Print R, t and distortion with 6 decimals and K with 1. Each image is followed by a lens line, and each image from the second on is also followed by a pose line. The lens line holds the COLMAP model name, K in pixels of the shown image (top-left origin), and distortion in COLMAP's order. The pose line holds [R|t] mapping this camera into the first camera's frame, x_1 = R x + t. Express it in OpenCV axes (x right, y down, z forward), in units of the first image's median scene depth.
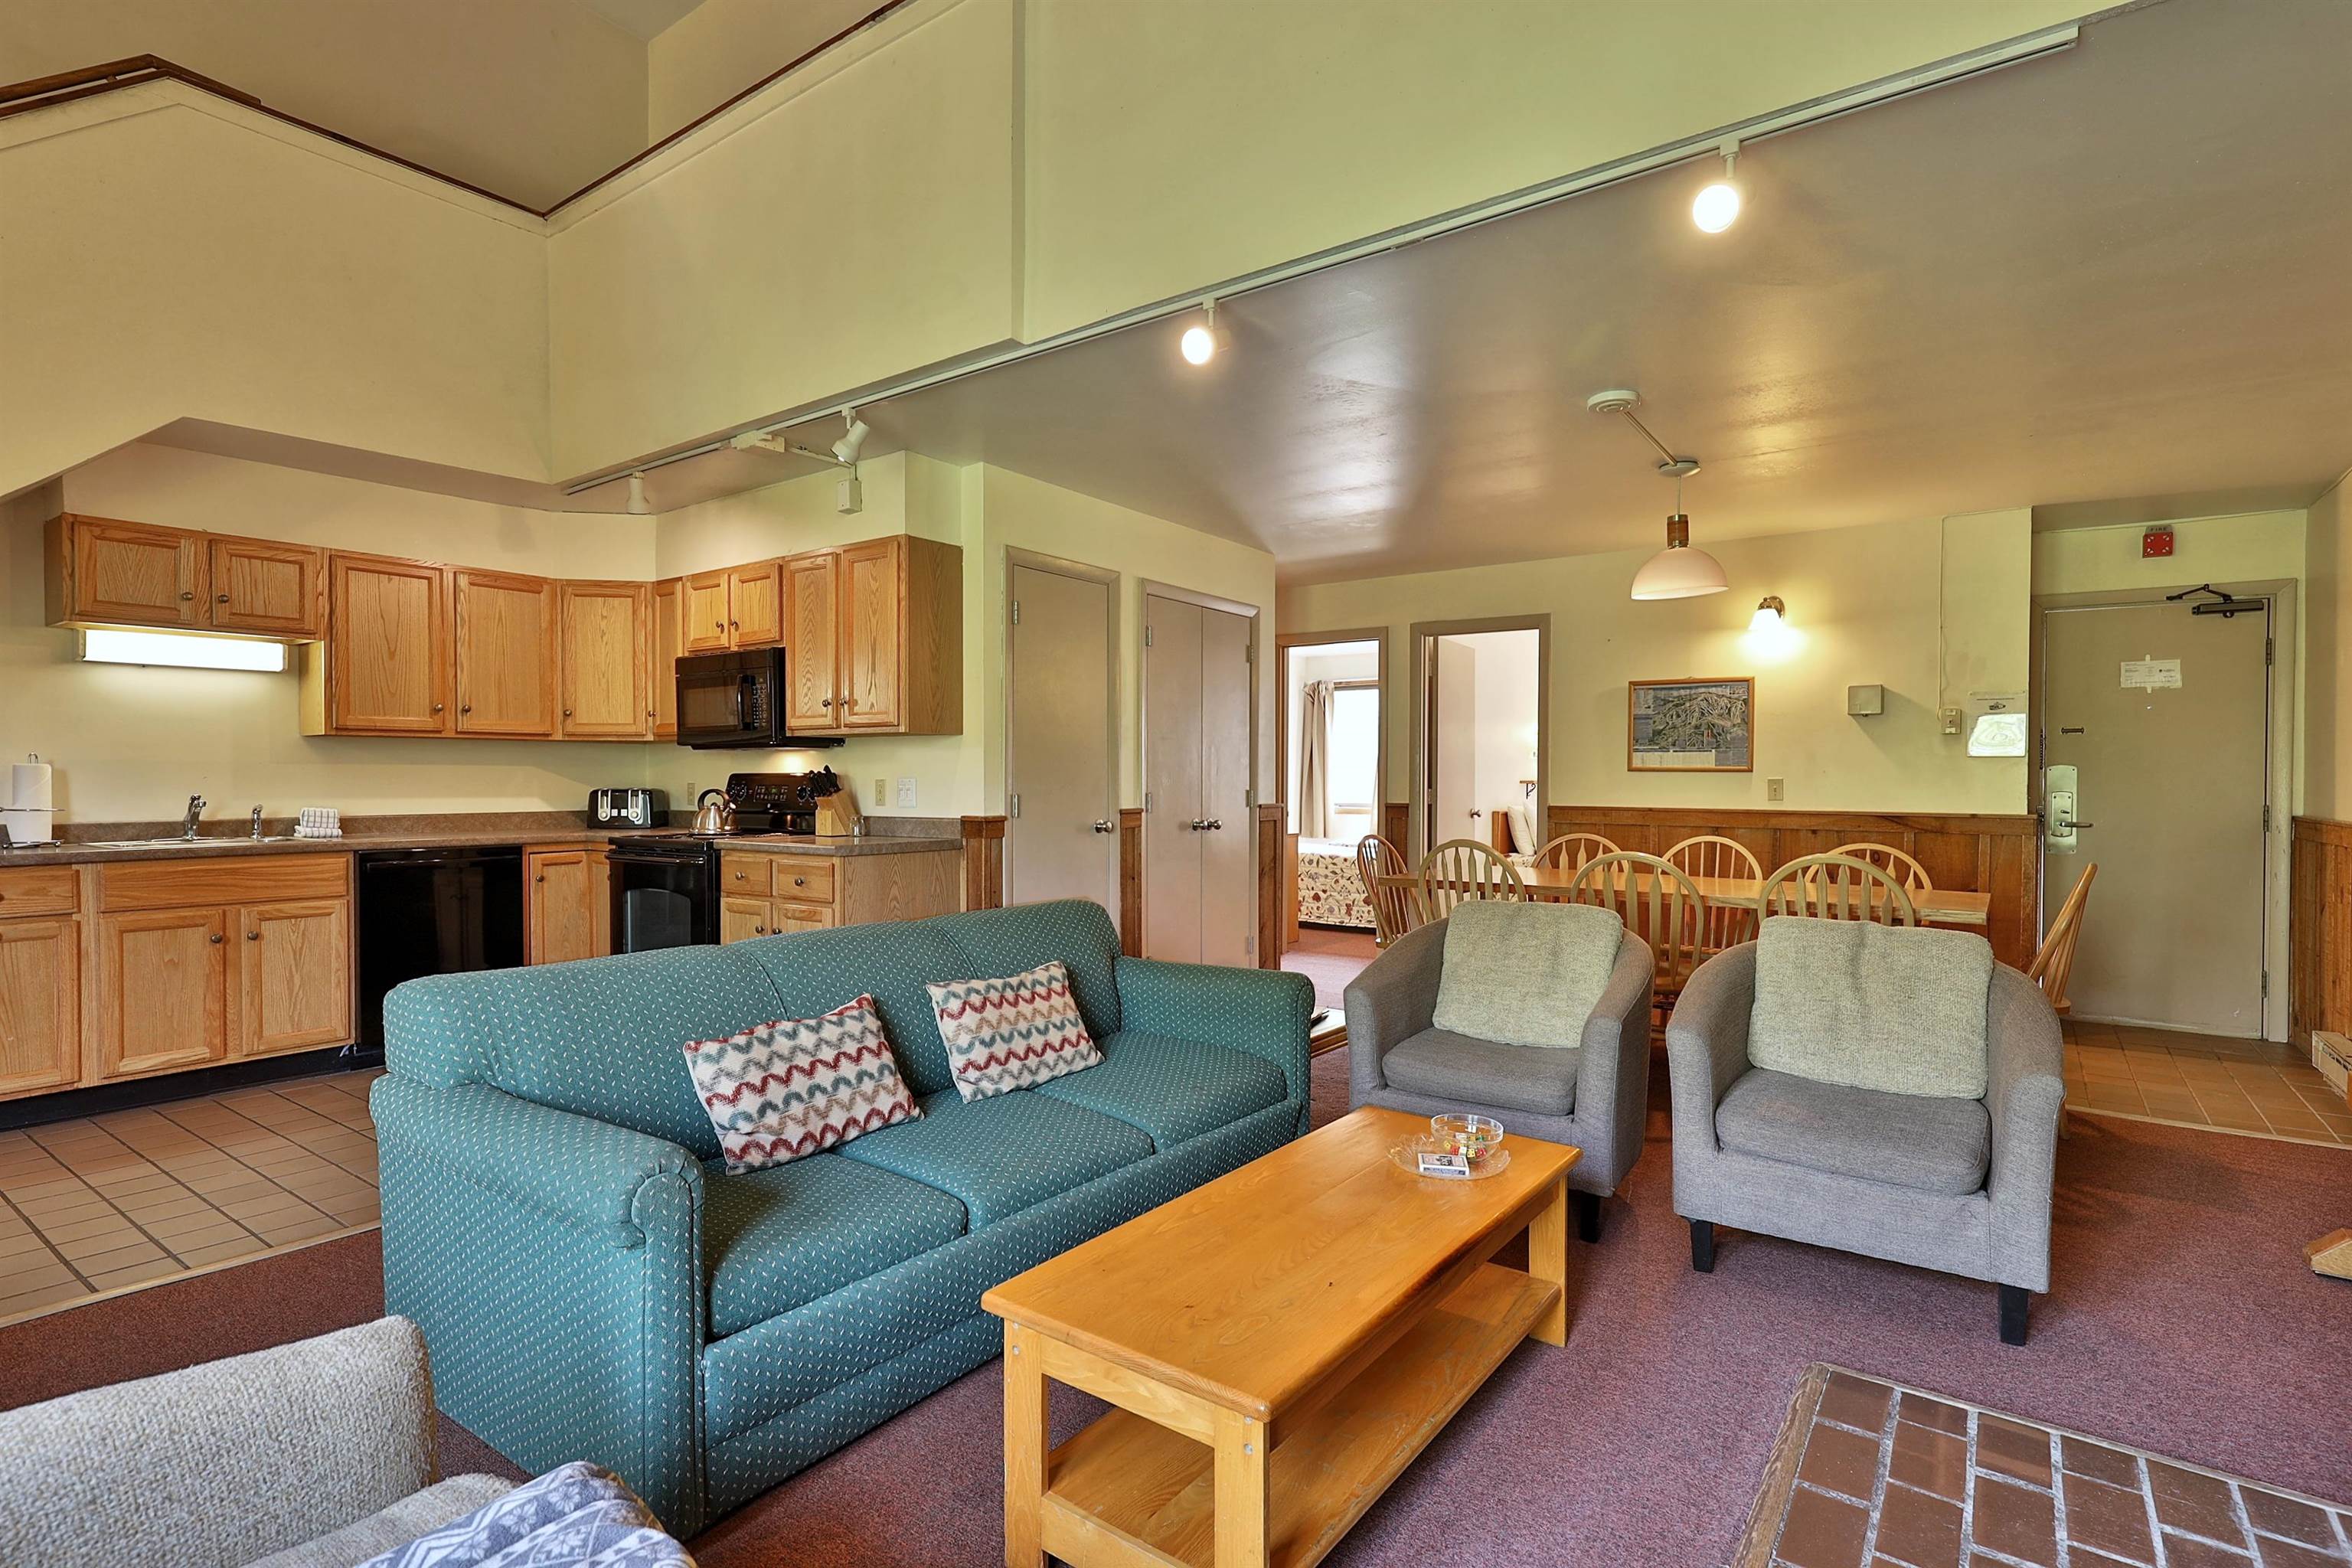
lens RADIAL K [[1127.8, 0, 1179.2], [0, 1127.8, 784.0], [0, 0, 1]] dist [0.000624, 0.001464]
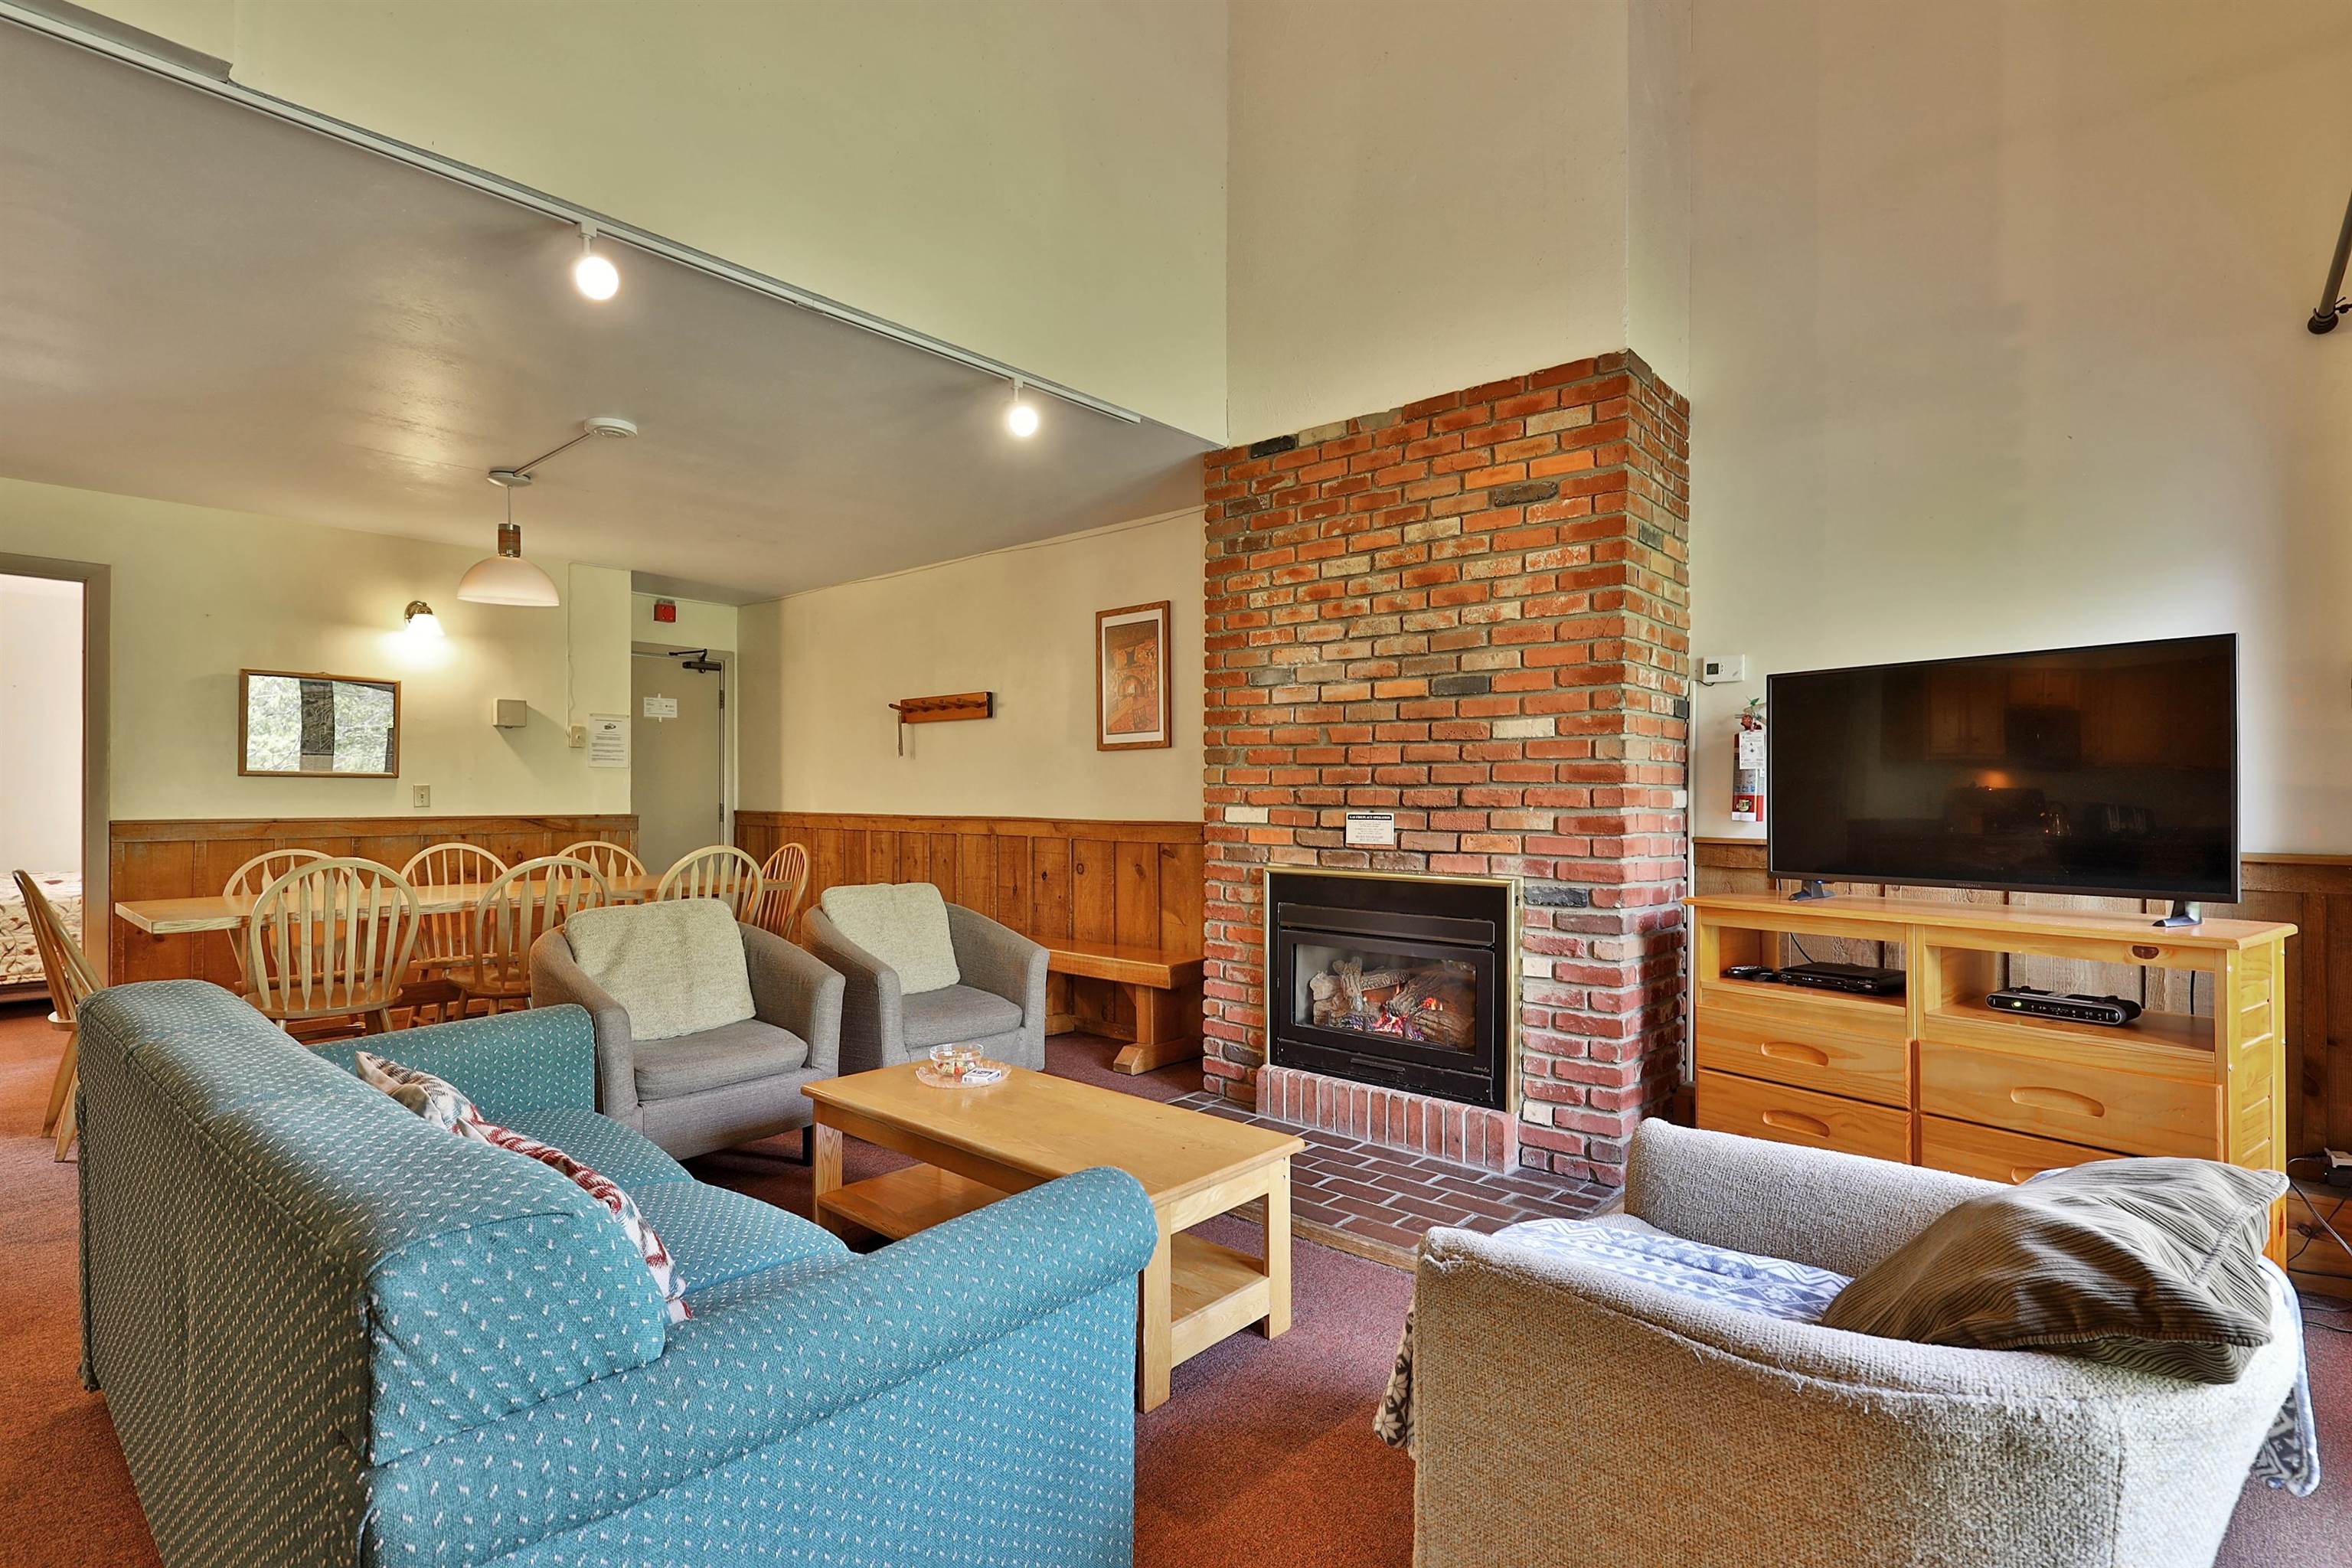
lens RADIAL K [[1127.8, 0, 1177.4], [0, 1127.8, 795.6], [0, 0, 1]] dist [0.000624, 0.001464]
pose [[0.089340, -0.007944, 0.995969, -0.502321], [0.003075, 0.999966, 0.007700, -0.000950], [-0.995996, 0.002375, 0.089361, 0.304778]]
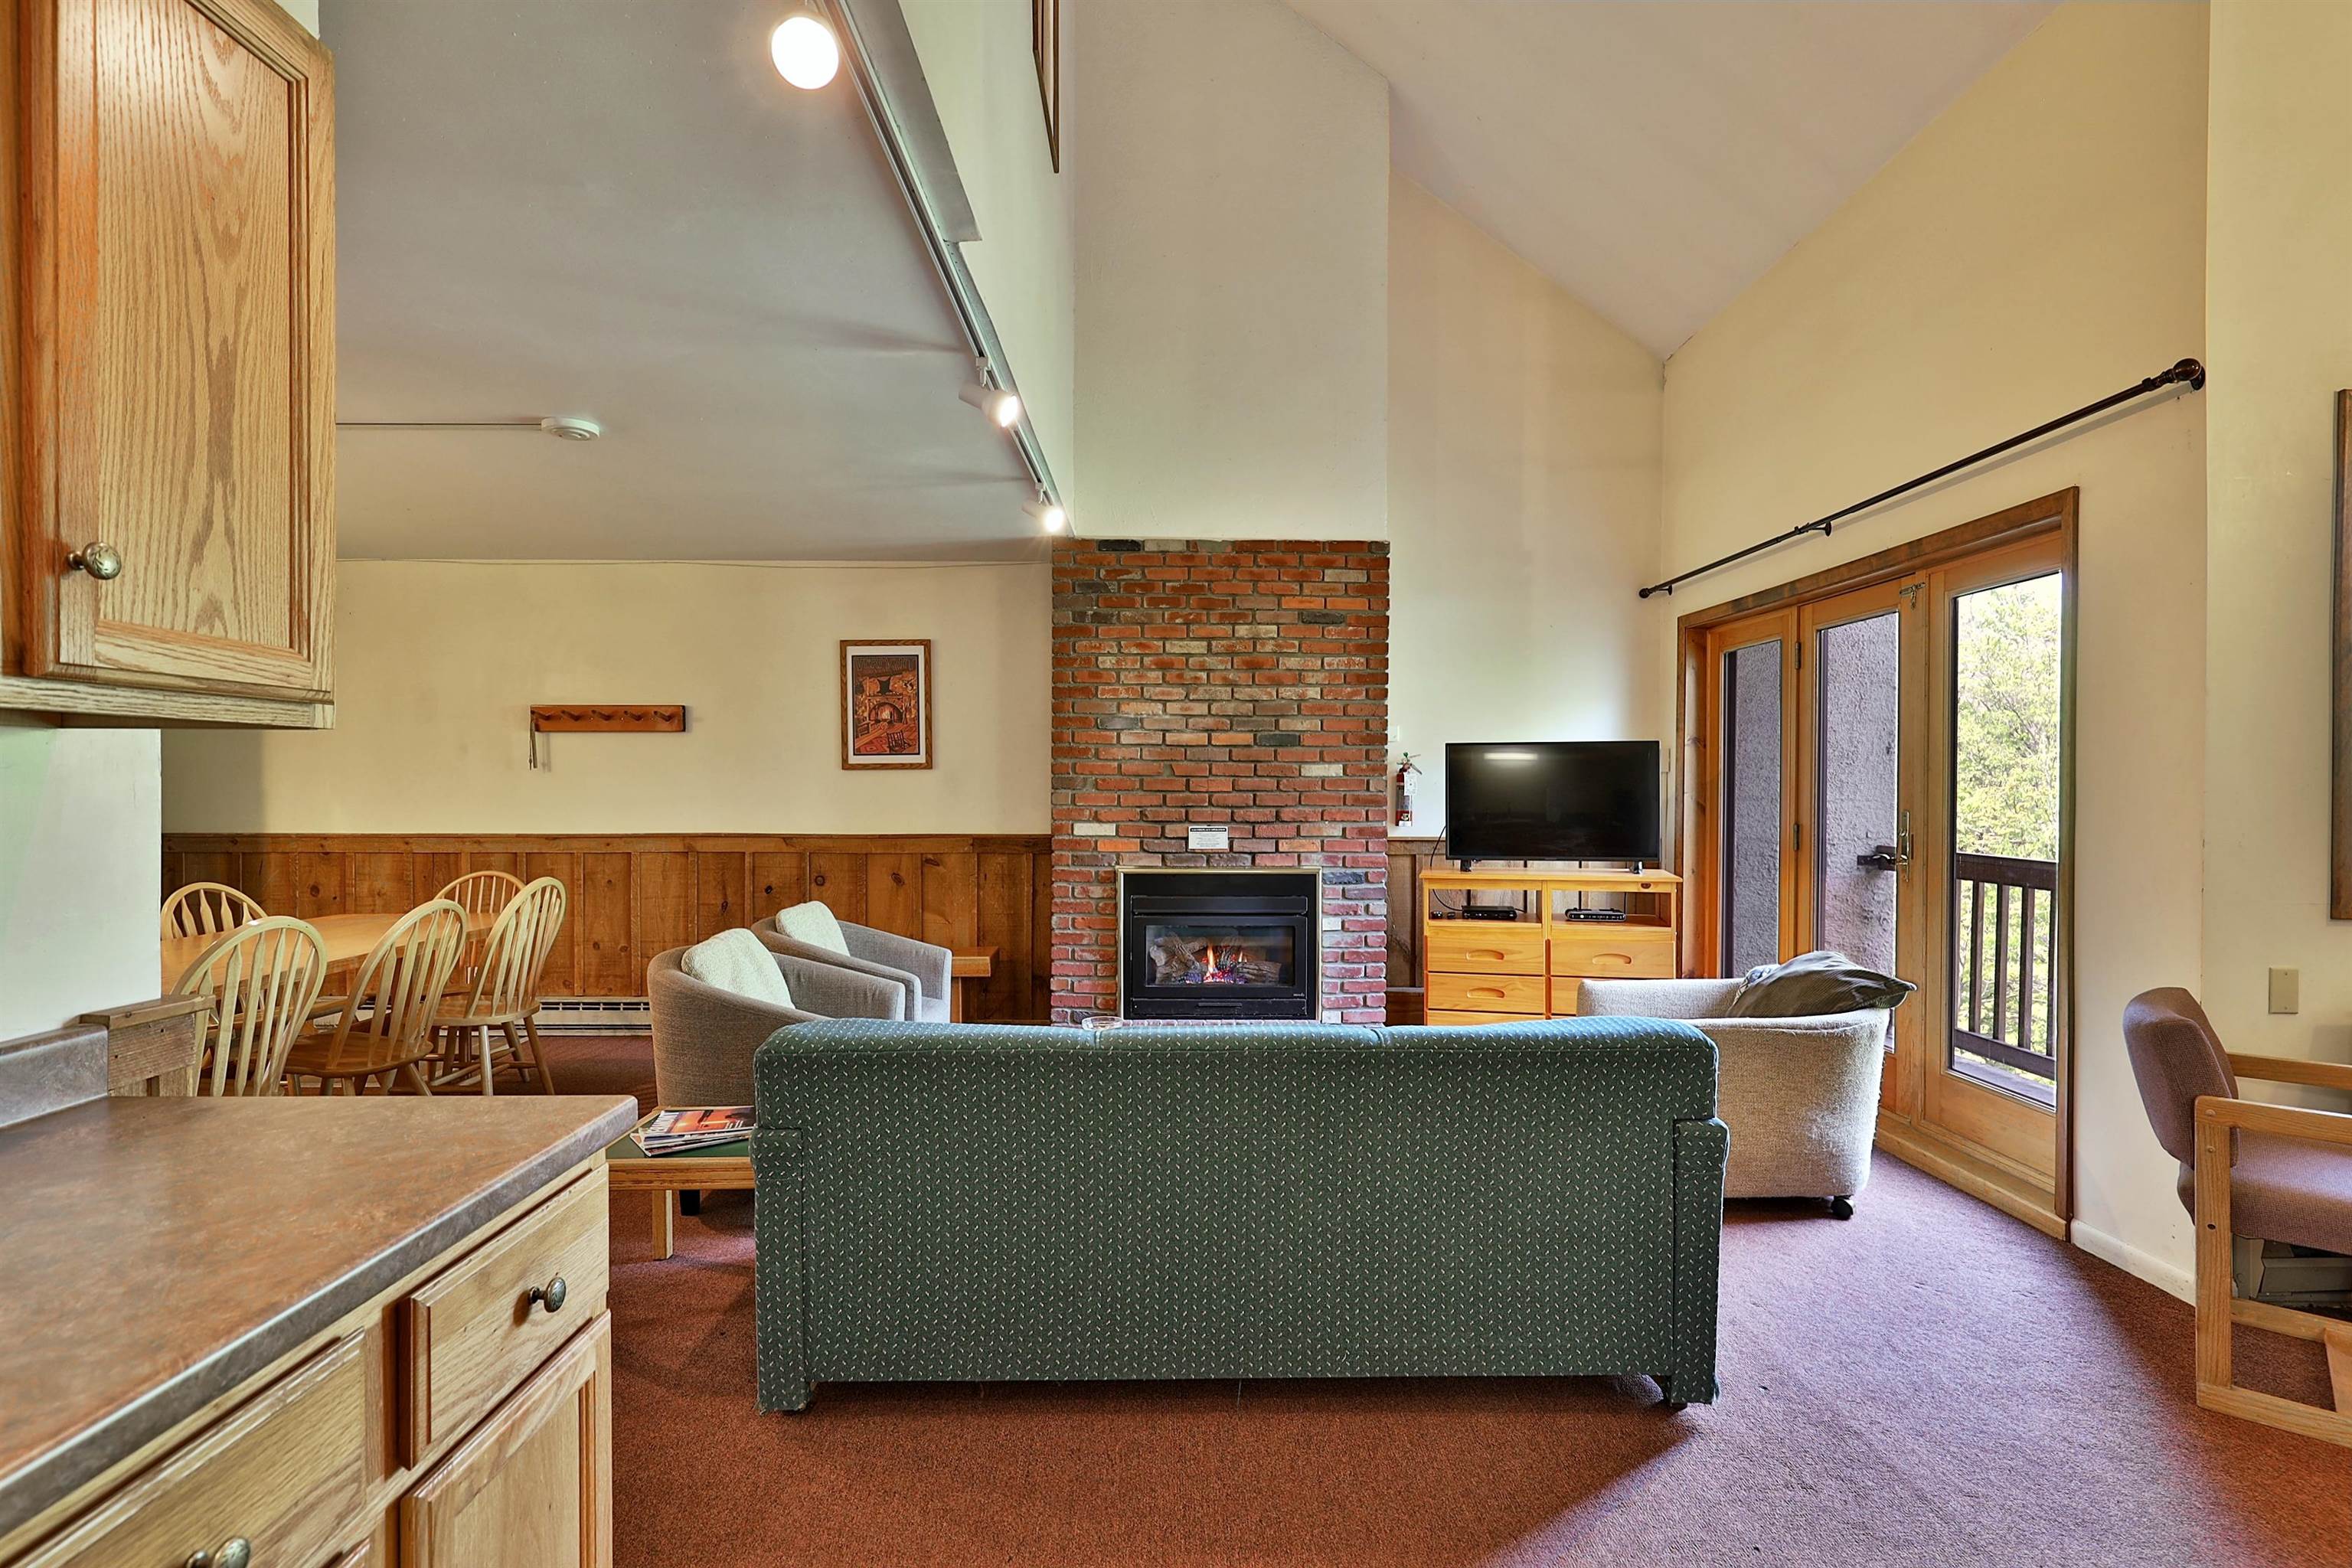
lens RADIAL K [[1127.8, 0, 1180.5], [0, 1127.8, 794.0], [0, 0, 1]] dist [0.000624, 0.001464]
pose [[-0.601693, -0.014512, 0.798595, -0.569725], [-0.001582, 0.999855, 0.016977, -0.033637], [-0.798726, 0.008952, -0.601629, 0.941428]]
